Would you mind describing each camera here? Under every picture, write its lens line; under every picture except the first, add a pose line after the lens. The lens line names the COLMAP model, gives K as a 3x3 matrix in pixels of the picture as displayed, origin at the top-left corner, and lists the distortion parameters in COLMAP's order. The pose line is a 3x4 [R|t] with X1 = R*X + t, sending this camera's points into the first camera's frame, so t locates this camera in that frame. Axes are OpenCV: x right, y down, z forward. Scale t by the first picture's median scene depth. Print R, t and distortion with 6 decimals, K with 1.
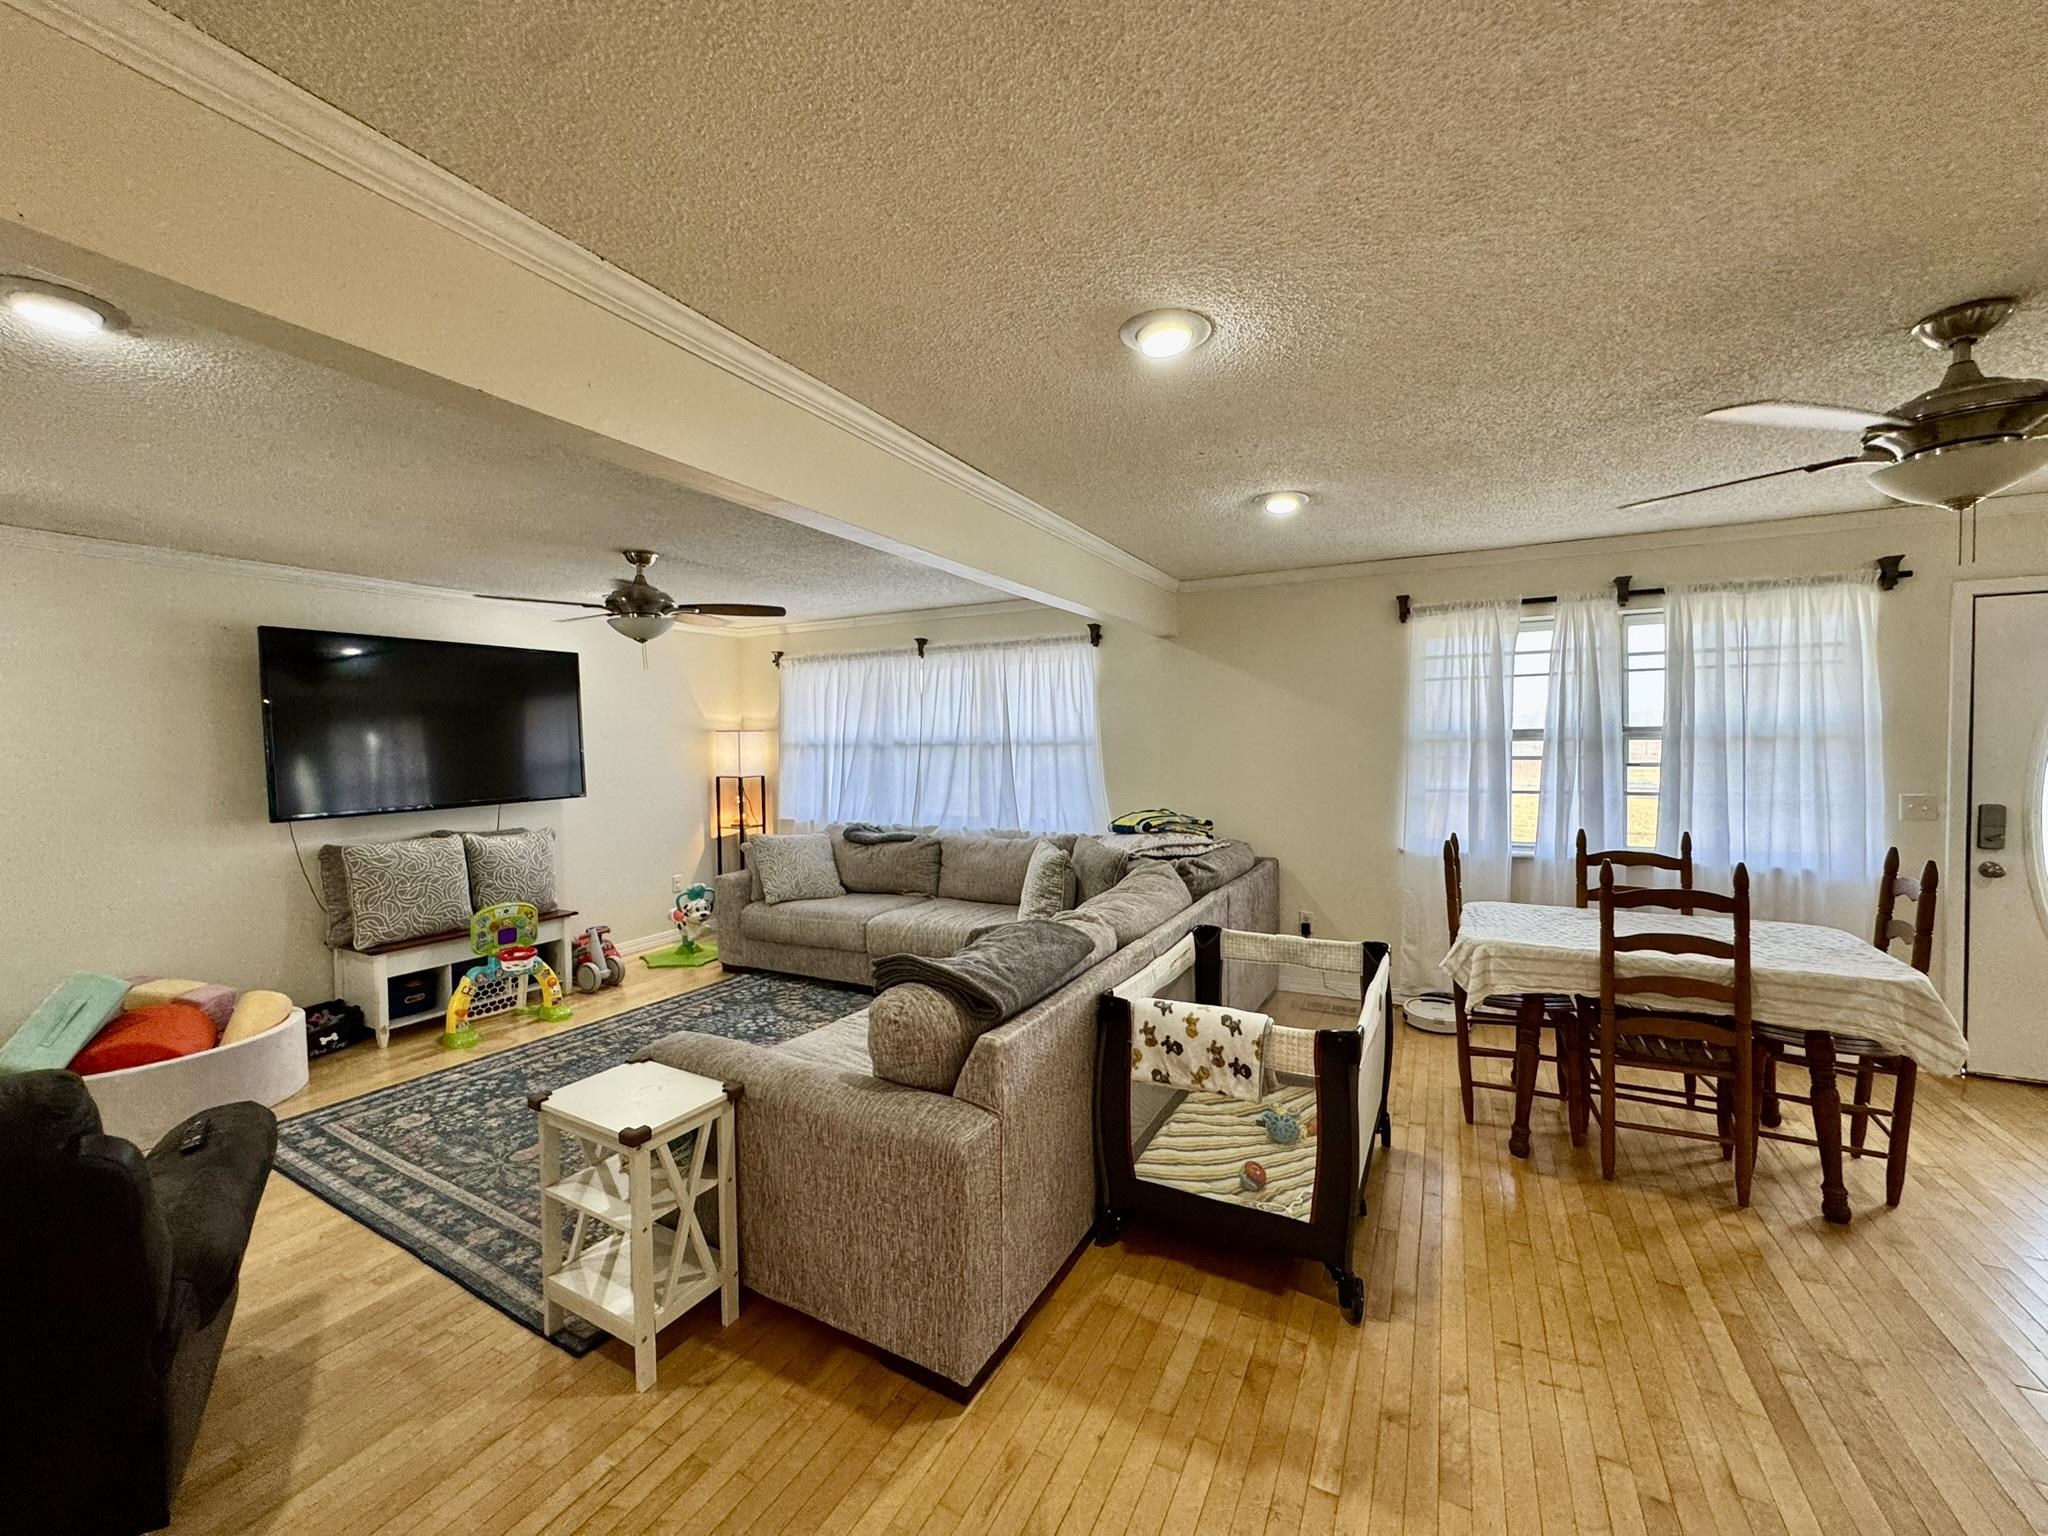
lens RADIAL K [[806.9, 0, 1014.7], [0, 806.9, 765.0], [0, 0, 1]] dist [-0.002998, -0.000836]
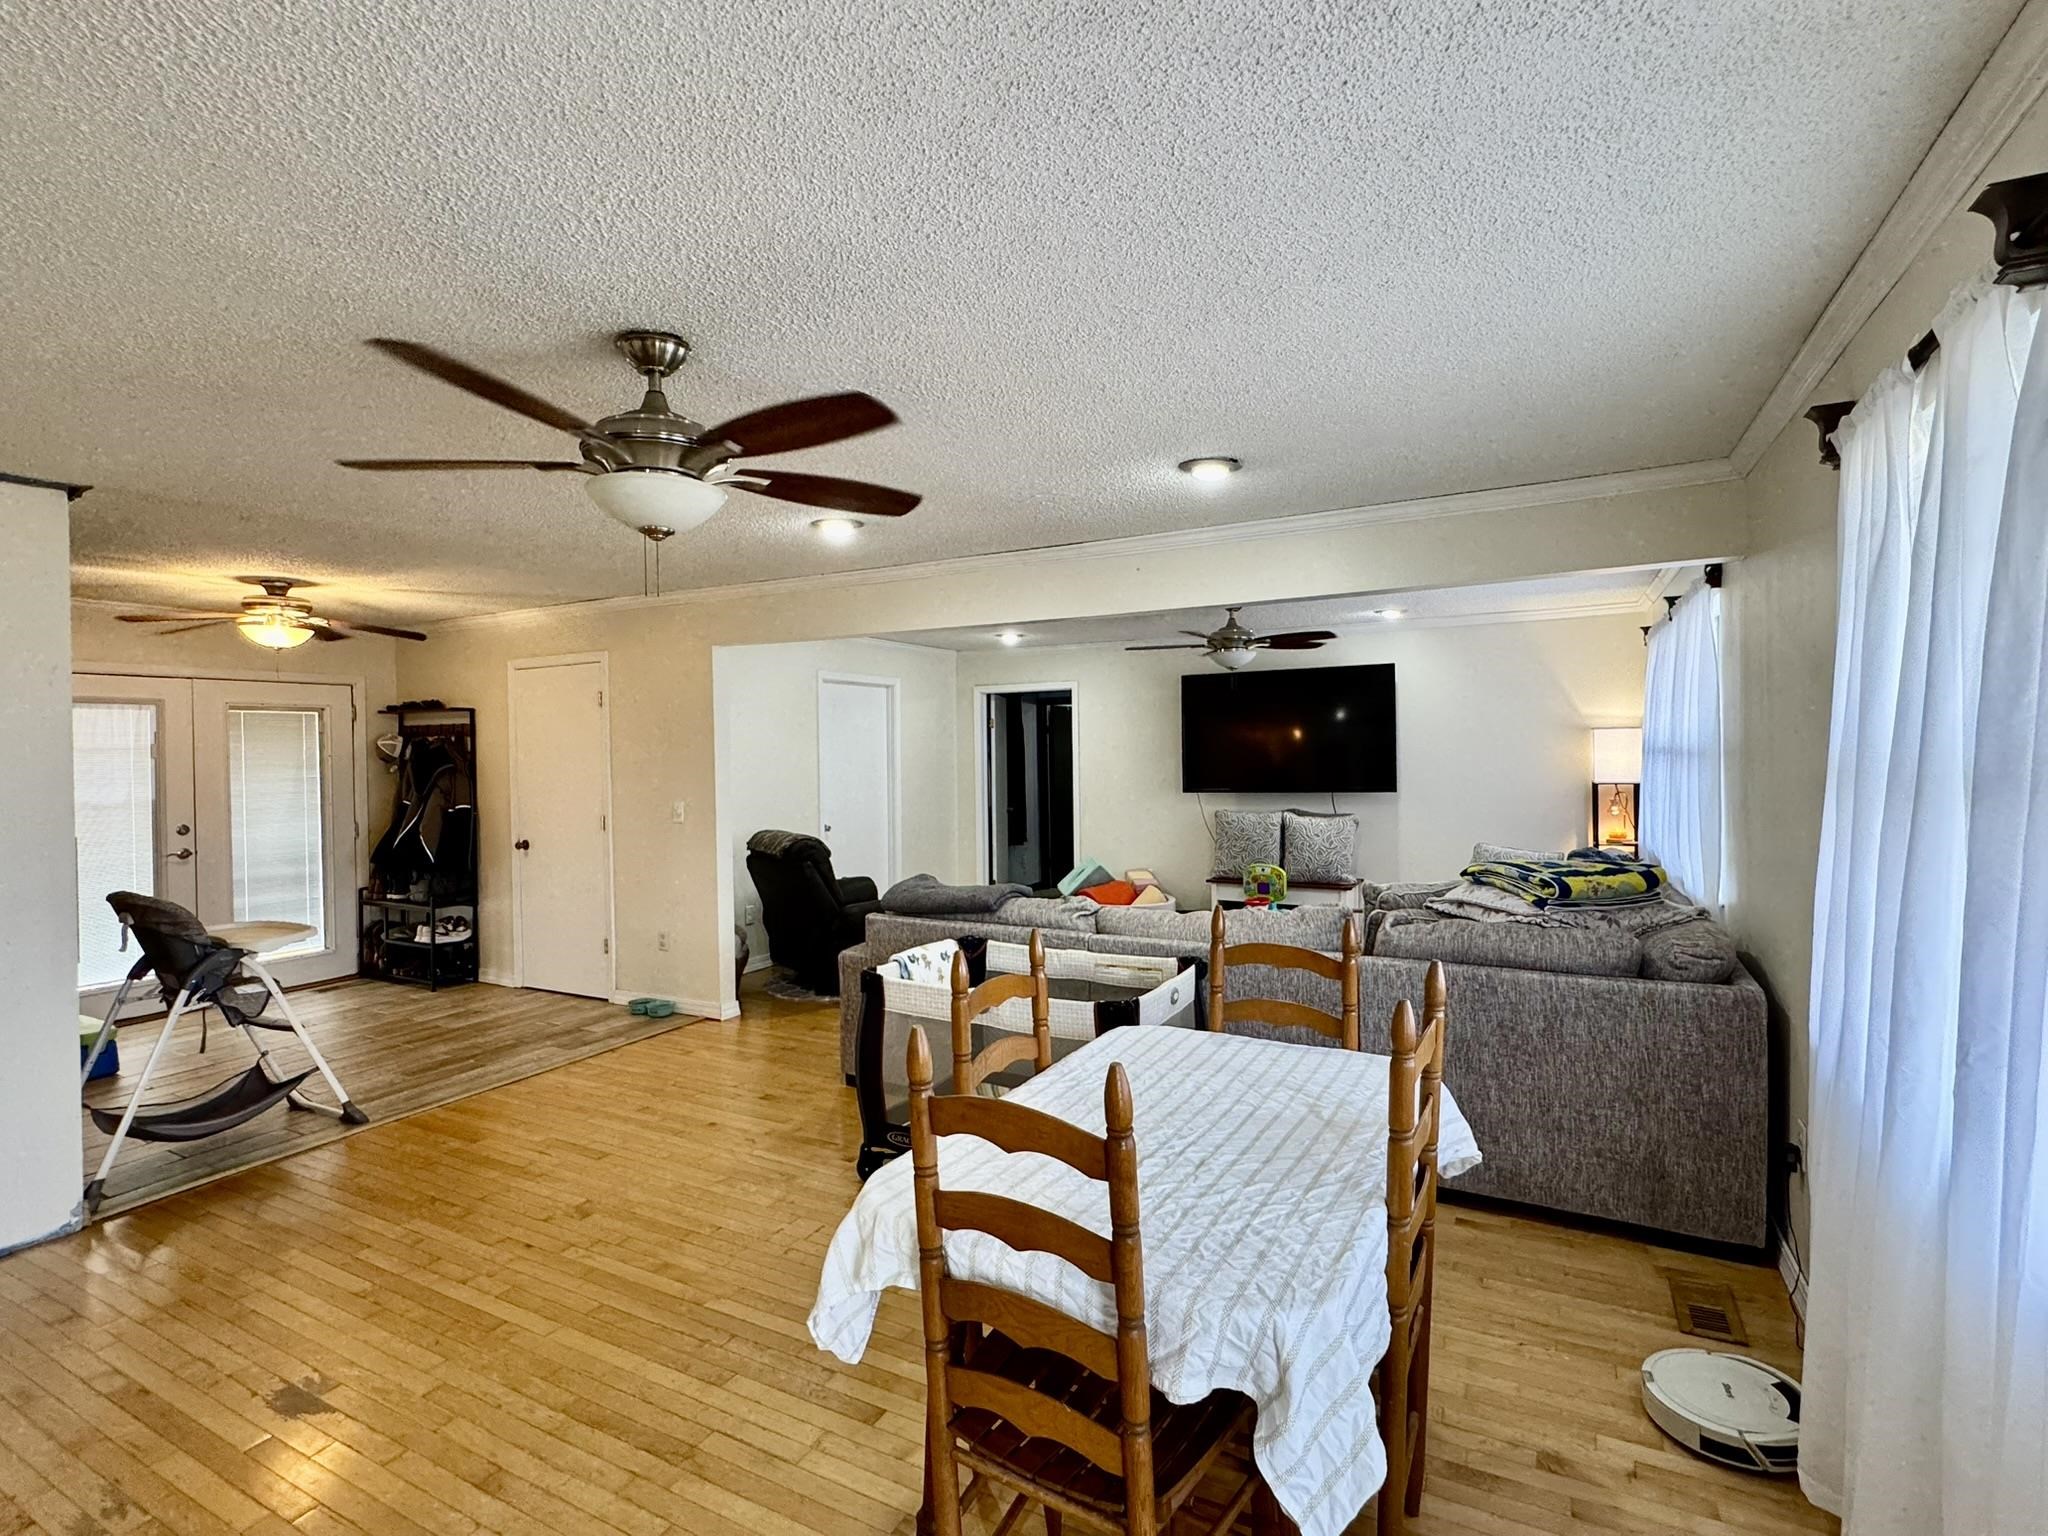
lens RADIAL K [[965.9, 0, 1023.4], [0, 965.9, 779.6], [0, 0, 1]] dist [-0.003069, -0.000407]
pose [[-0.001349, 0.042711, -0.999087, 1.052887], [-0.014751, 0.998978, 0.042726, -0.036511], [0.999890, 0.014796, -0.000718, 0.635880]]
